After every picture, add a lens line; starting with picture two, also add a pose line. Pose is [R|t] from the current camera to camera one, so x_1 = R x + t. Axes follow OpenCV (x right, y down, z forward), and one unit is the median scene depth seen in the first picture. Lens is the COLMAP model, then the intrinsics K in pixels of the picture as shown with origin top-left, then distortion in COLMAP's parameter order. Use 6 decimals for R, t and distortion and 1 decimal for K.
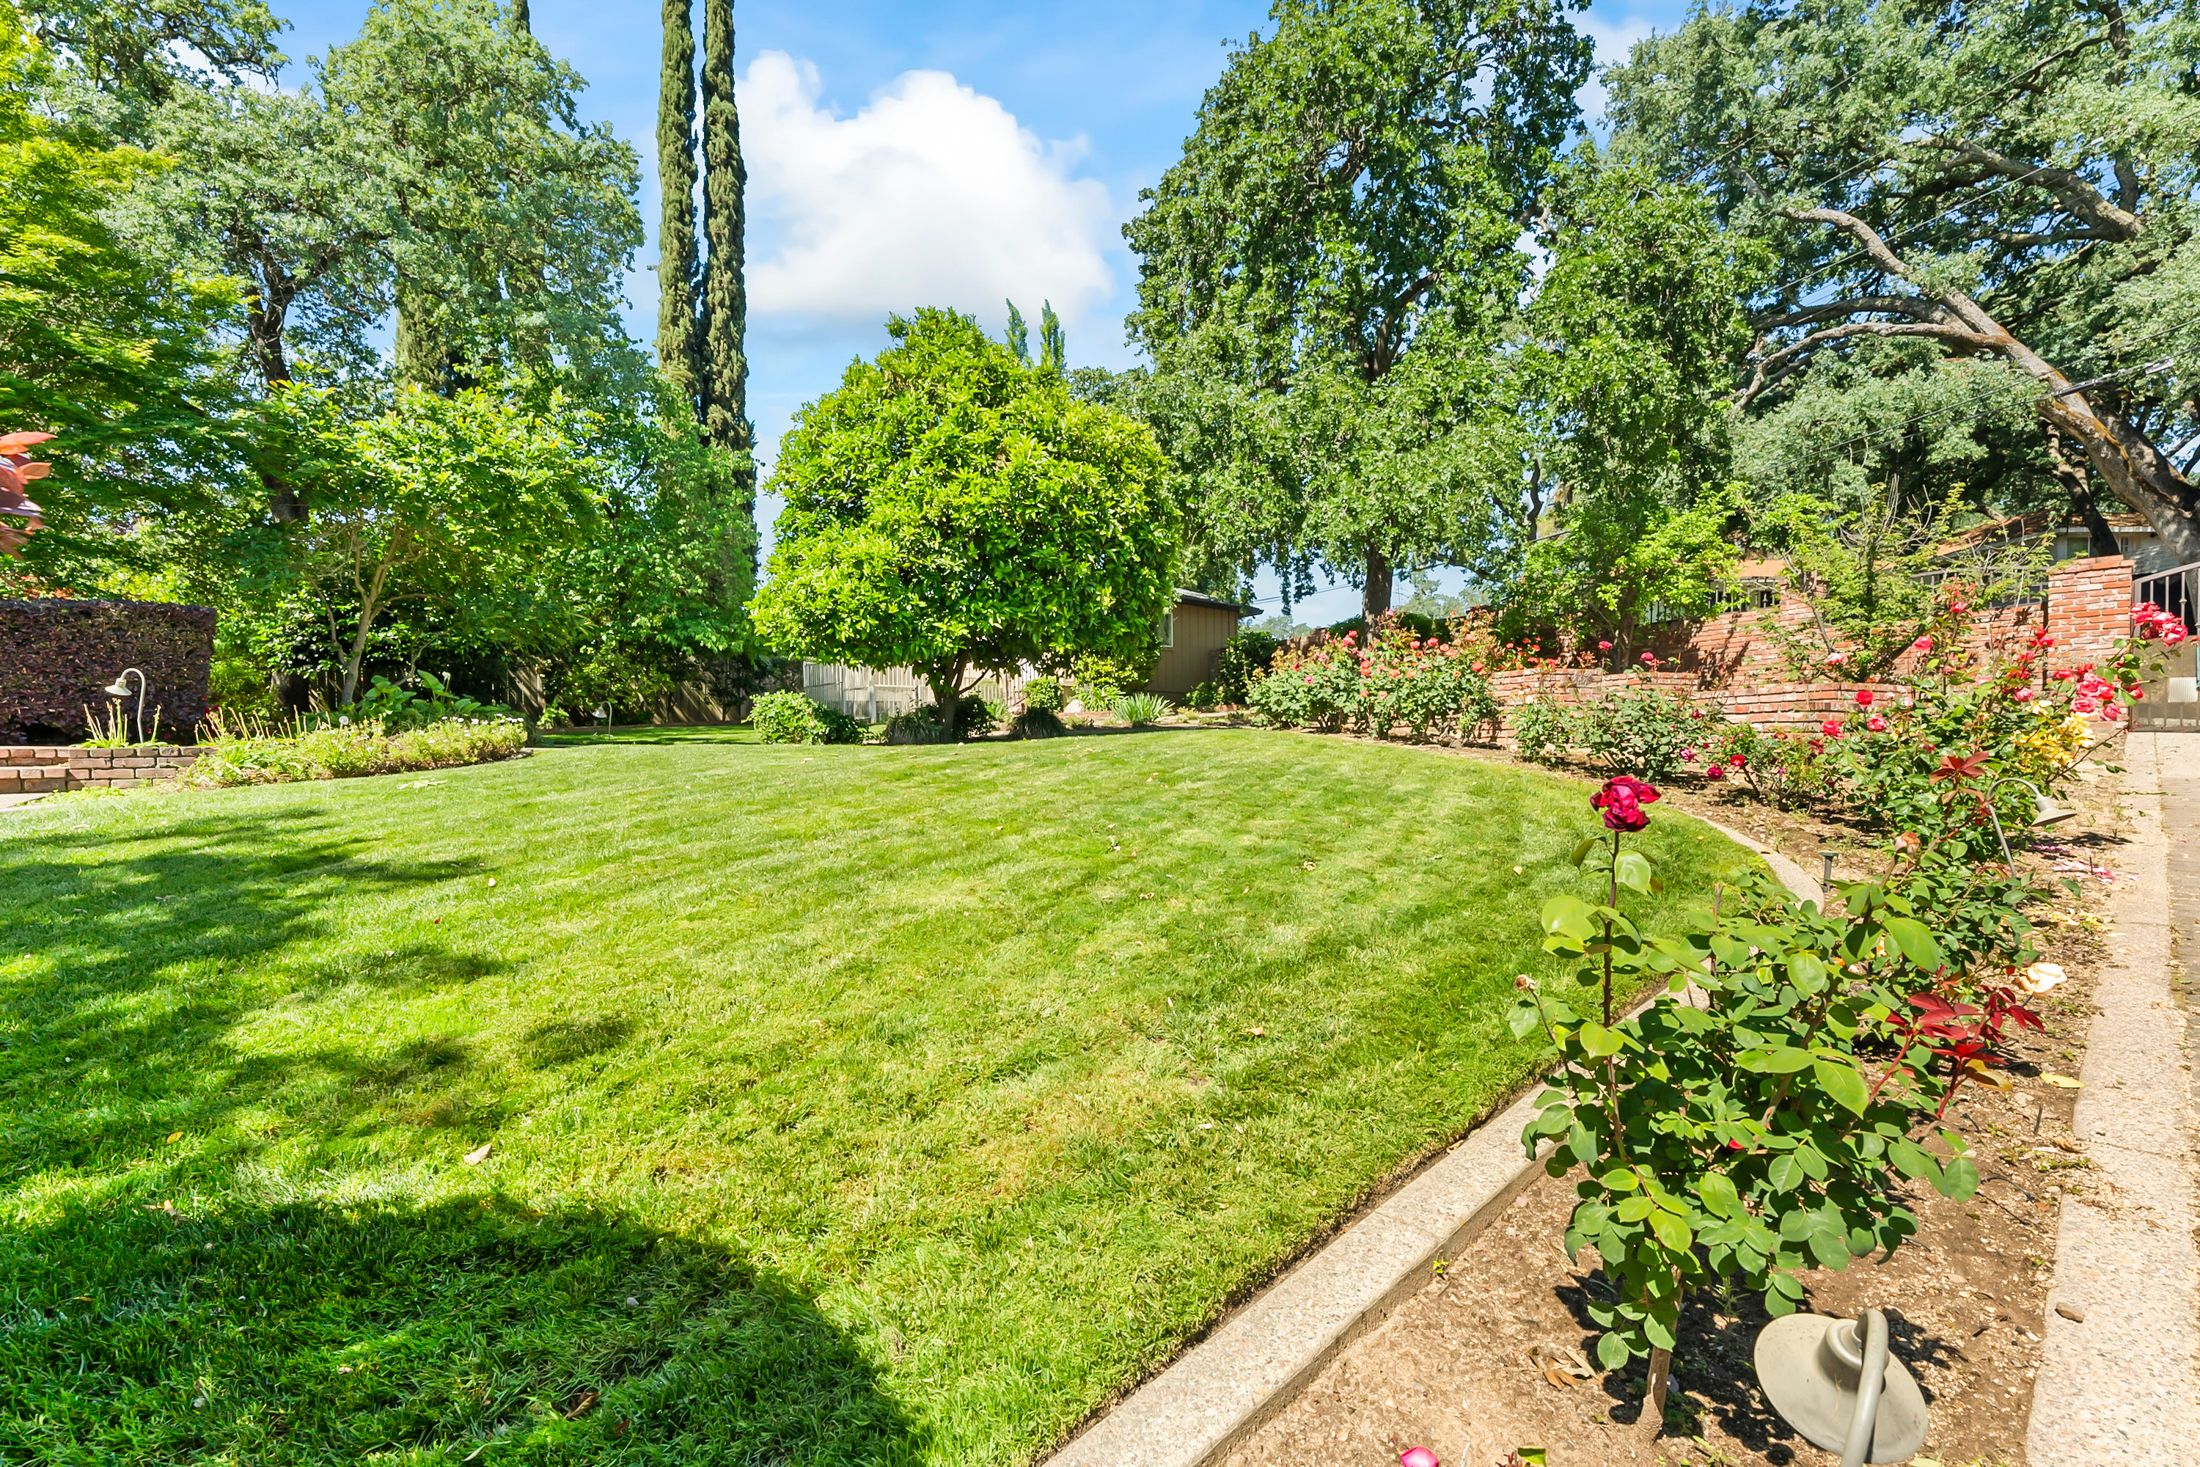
lens RADIAL K [[925.2, 0, 1065.1], [0, 925.2, 776.5], [0, 0, 1]] dist [-0.004706, 0.000339]
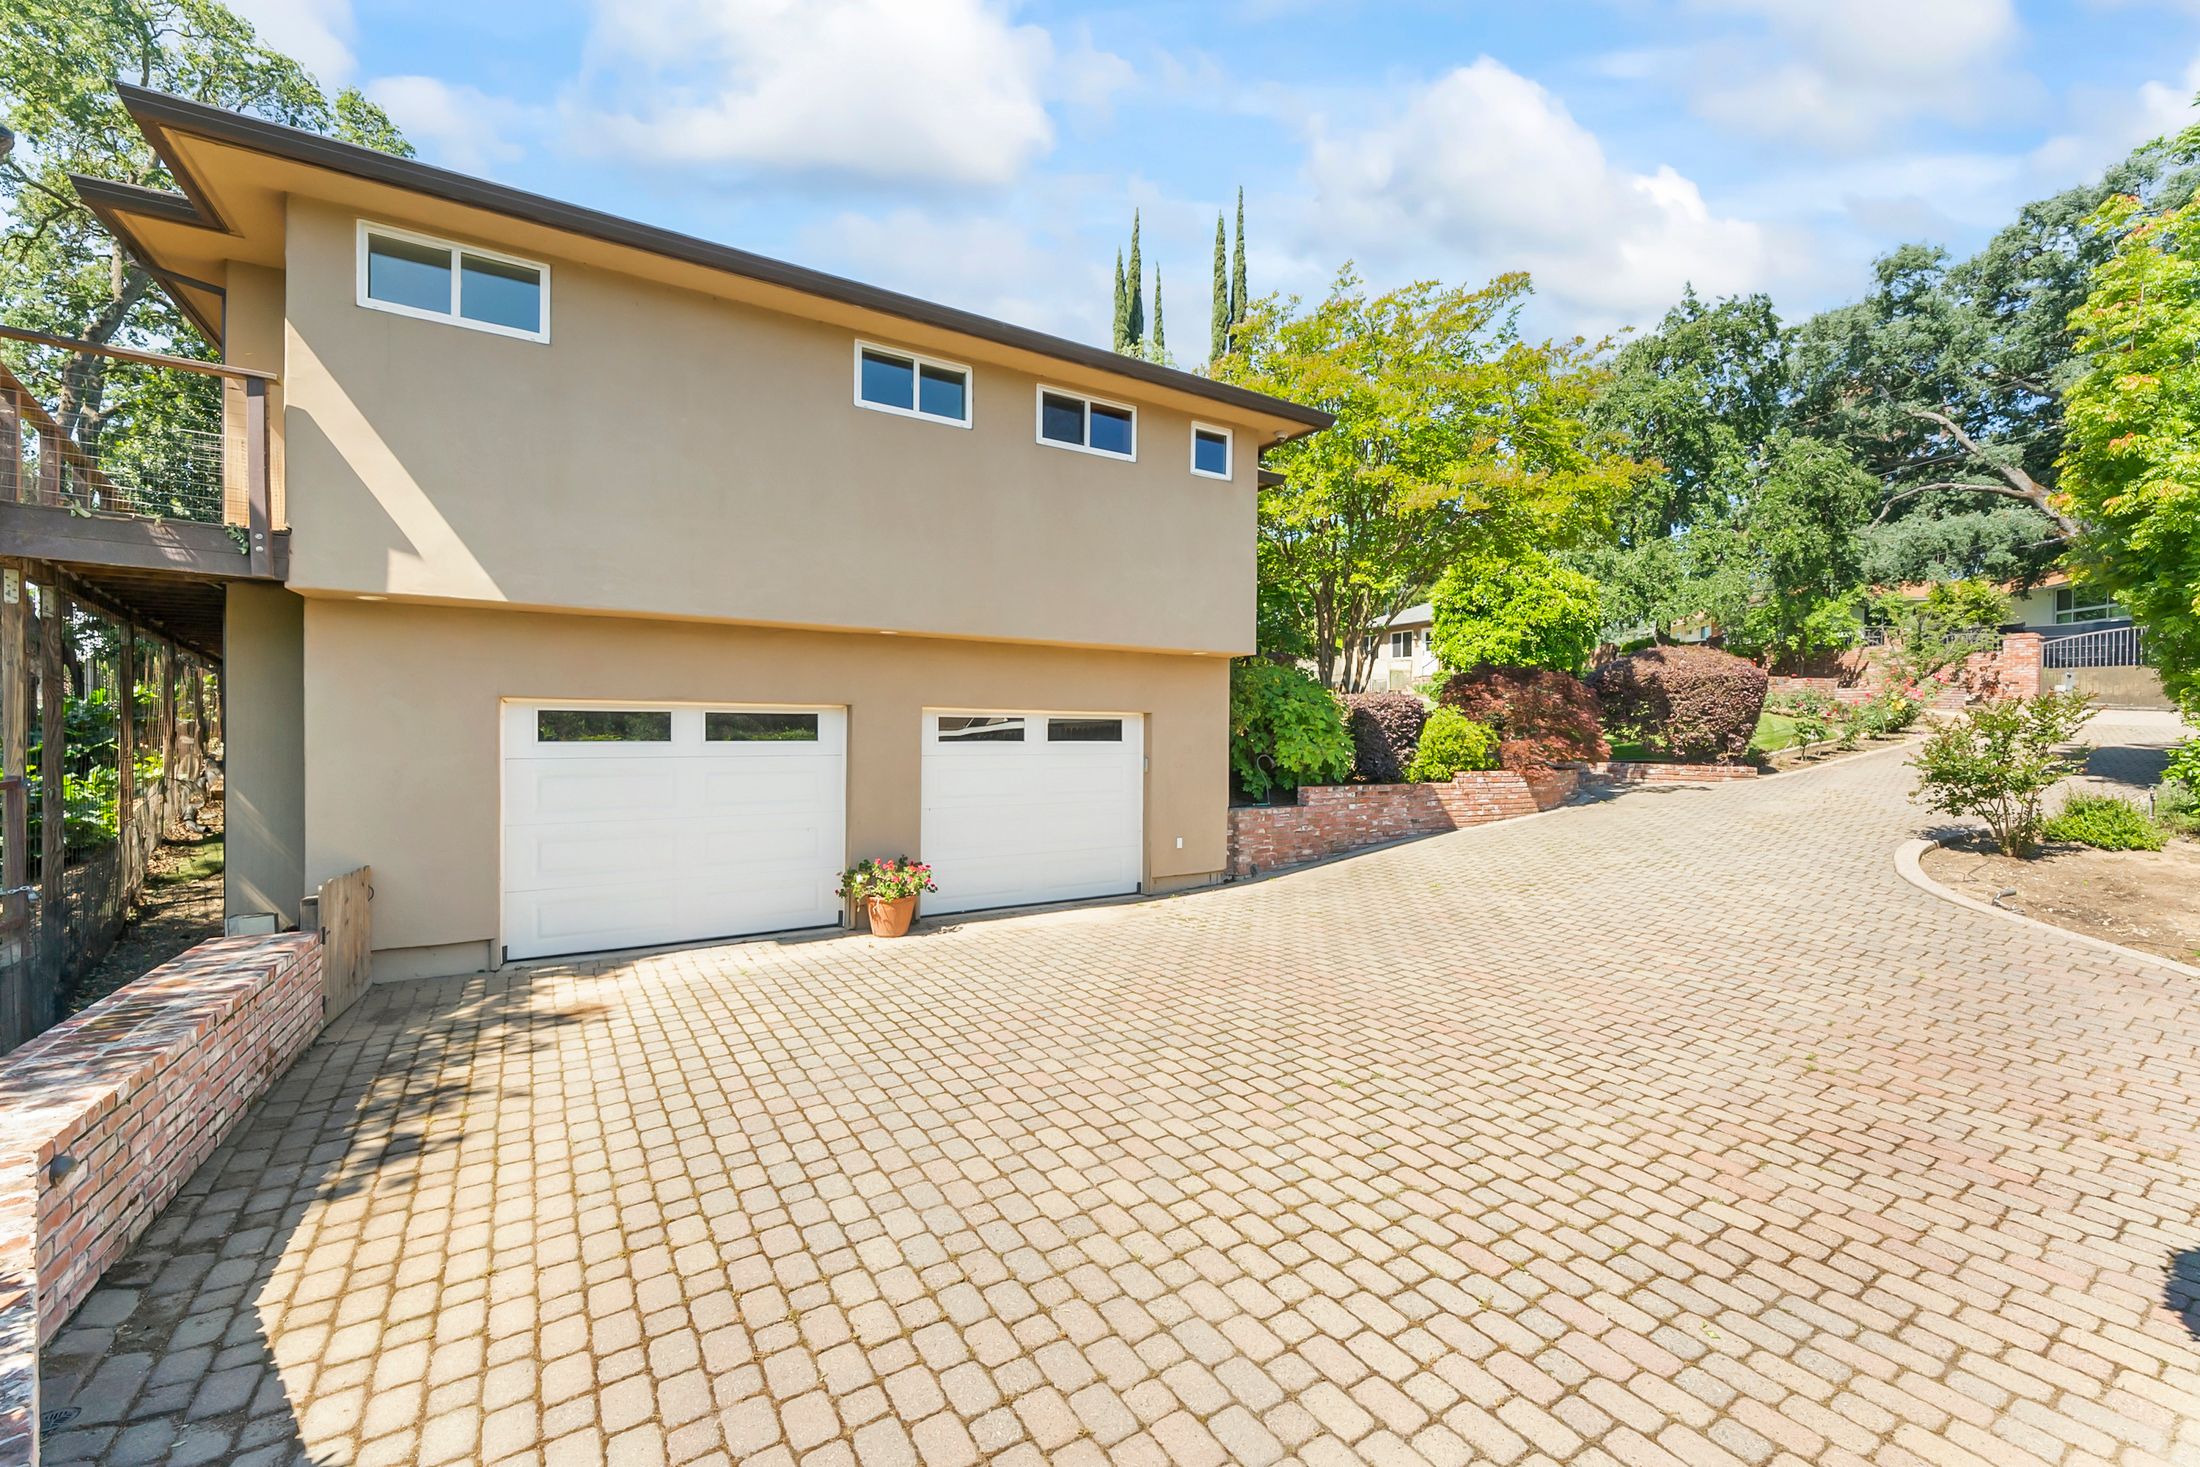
lens RADIAL K [[872.7, 0, 1085.8], [0, 872.7, 731.7], [0, 0, 1]] dist [0.000874, -0.002678]
pose [[0.989673, 0.022114, -0.141629, -0.699817], [-0.023968, 0.999648, -0.011400, 0.071787], [0.141327, 0.014677, 0.989854, -1.158062]]
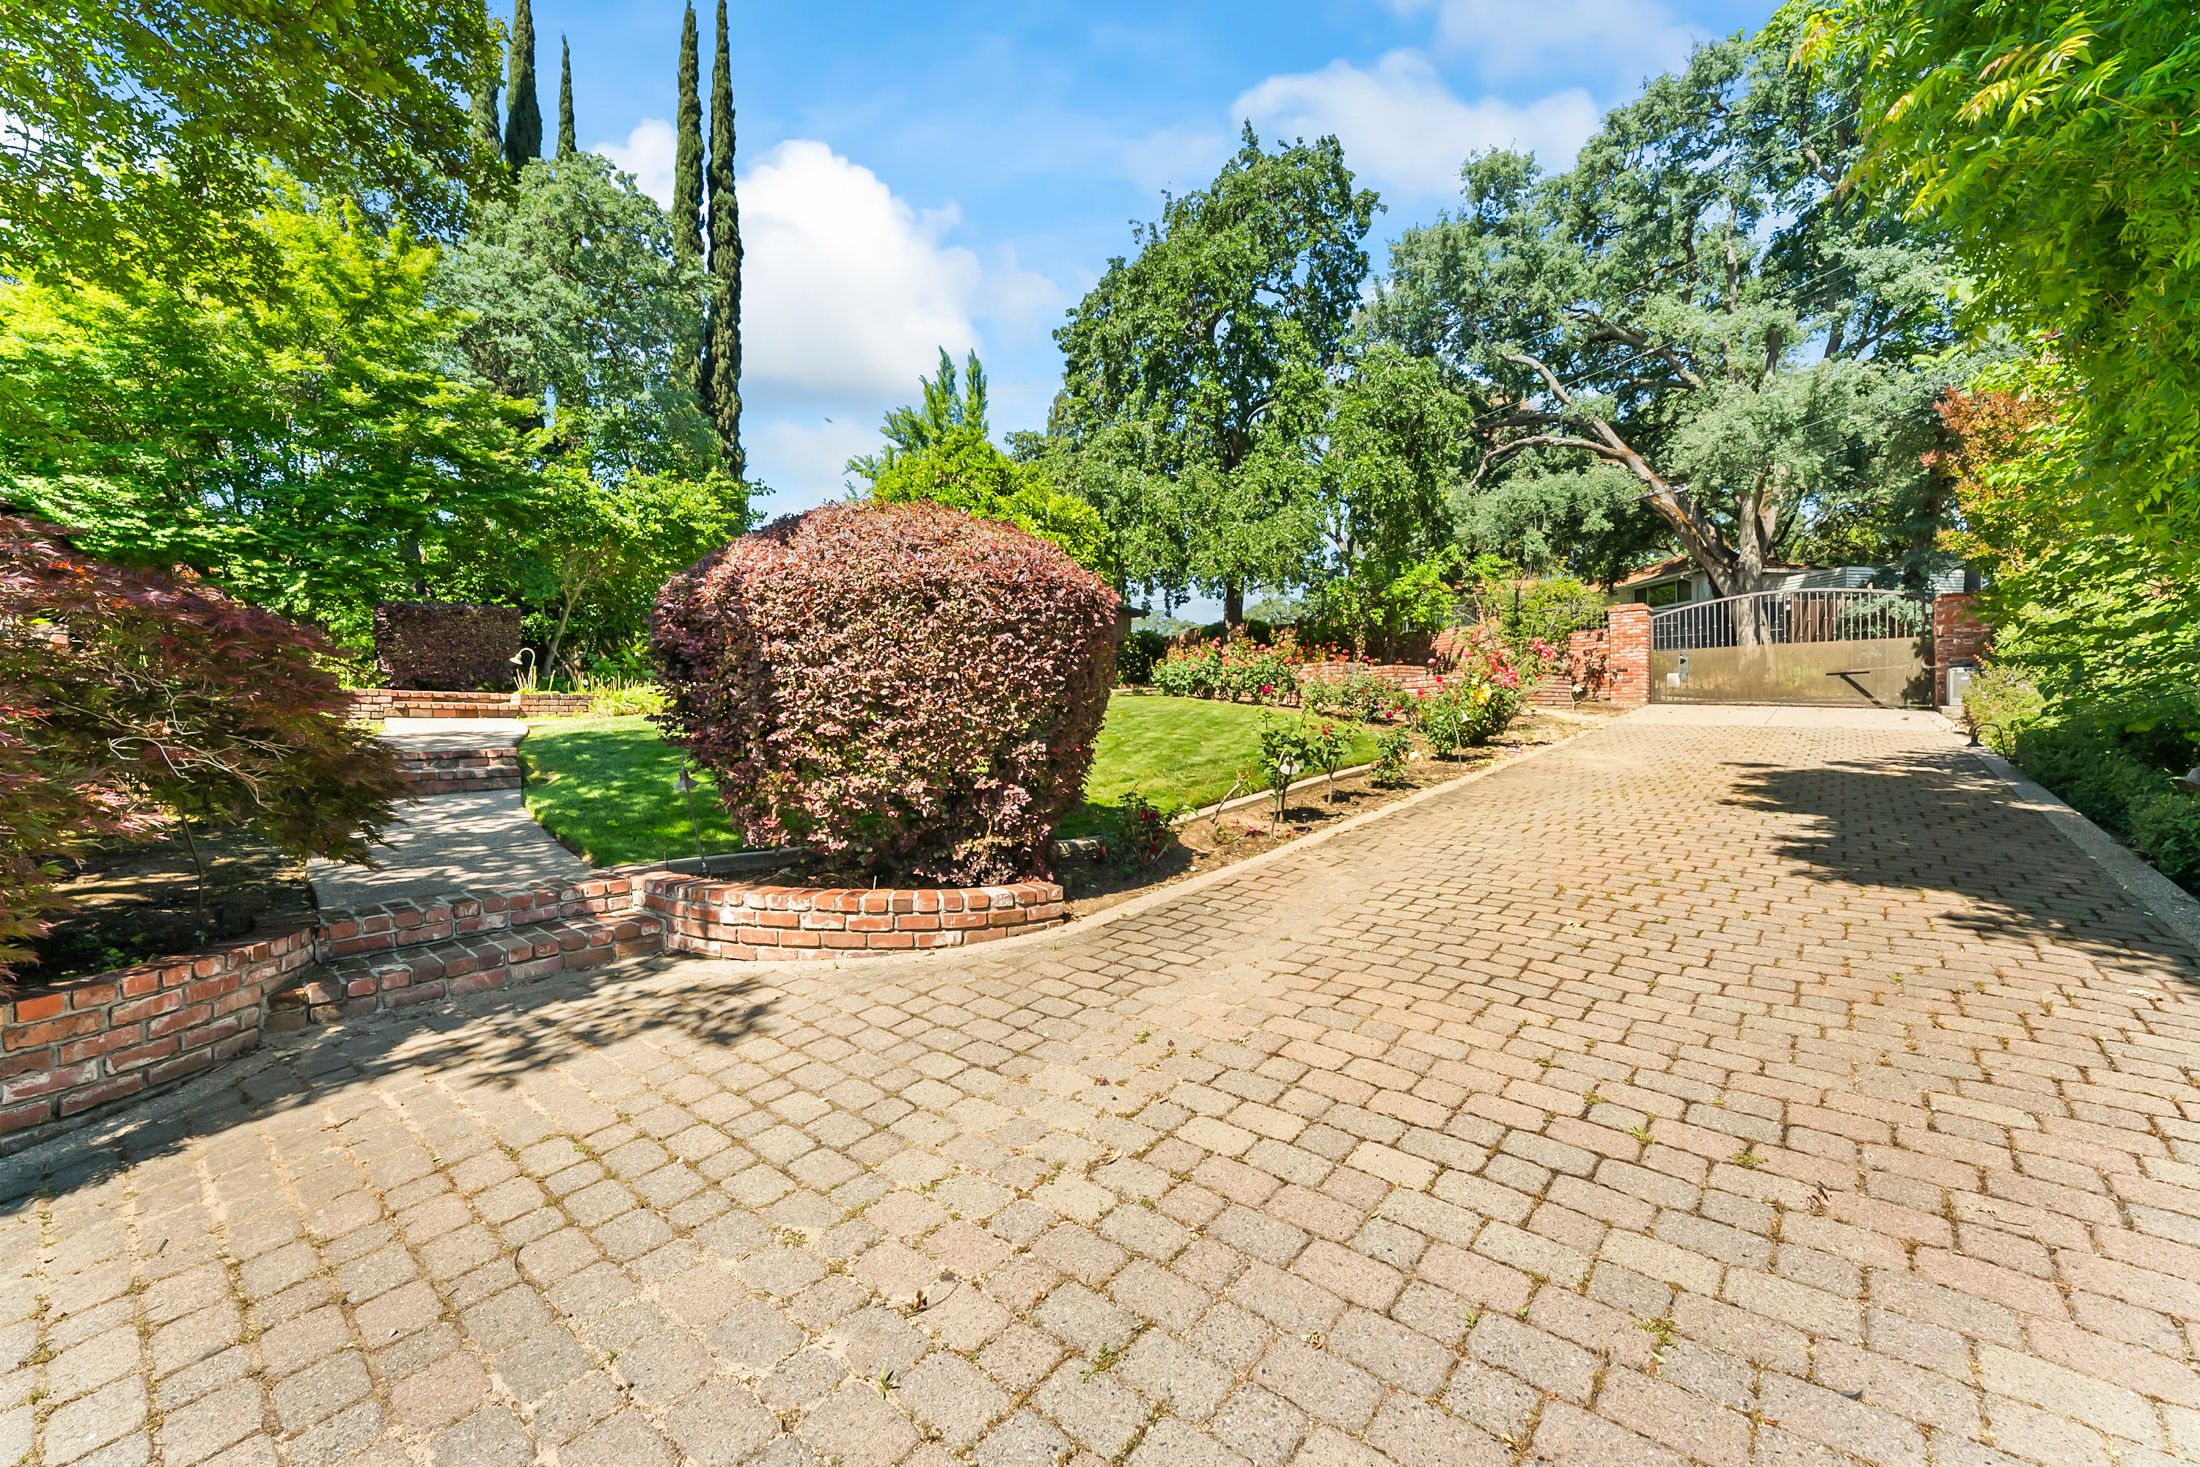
lens RADIAL K [[872.7, 0, 1081.3], [0, 872.7, 730.4], [0, 0, 1]] dist [0.000874, -0.002678]
pose [[0.988969, 0.005946, 0.148002, -0.114479], [-0.001942, 0.999629, -0.027181, 0.036509], [-0.148108, 0.026594, 0.988614, -0.357707]]
